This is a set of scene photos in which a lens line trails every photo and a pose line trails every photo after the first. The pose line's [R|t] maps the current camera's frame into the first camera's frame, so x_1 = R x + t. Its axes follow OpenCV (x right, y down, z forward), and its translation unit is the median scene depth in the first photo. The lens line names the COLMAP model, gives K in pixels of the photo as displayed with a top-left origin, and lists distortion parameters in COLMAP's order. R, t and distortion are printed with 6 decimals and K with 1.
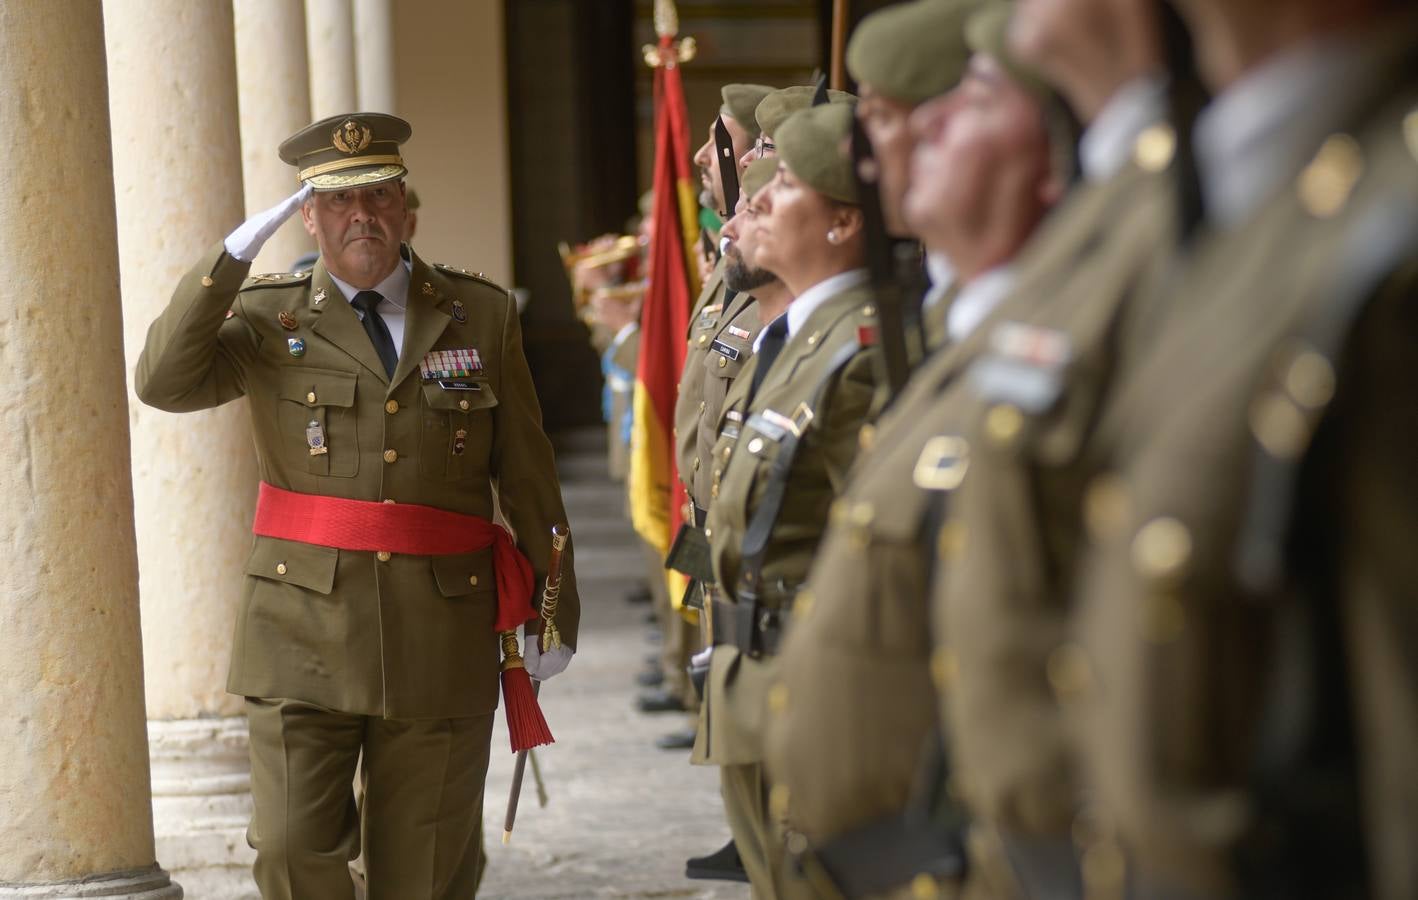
lens RADIAL K [[3146.0, 0, 709.0], [0, 3146.0, 450.0], [0, 0, 1]] dist [0.414052, -4.485778]
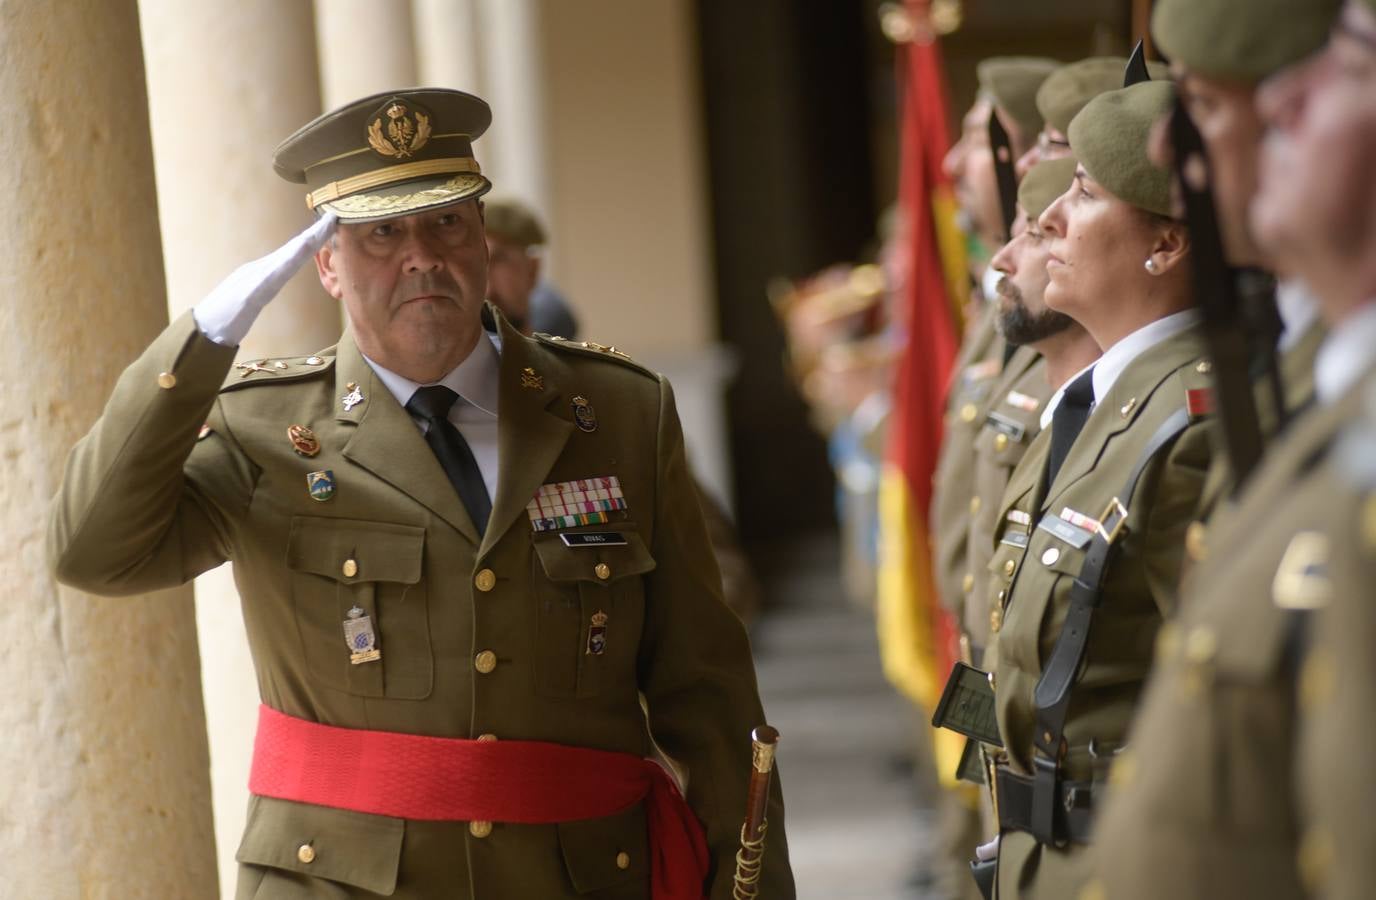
lens RADIAL K [[3101.5, 0, 687.8], [0, 3101.5, 415.8], [0, 0, 1]] dist [0.064249, 0.408509]
pose [[0.996033, -0.029940, -0.083791, -0.007882], [0.028177, 0.999357, -0.022154, -0.021344], [0.084401, 0.019705, 0.996237, 0.295424]]
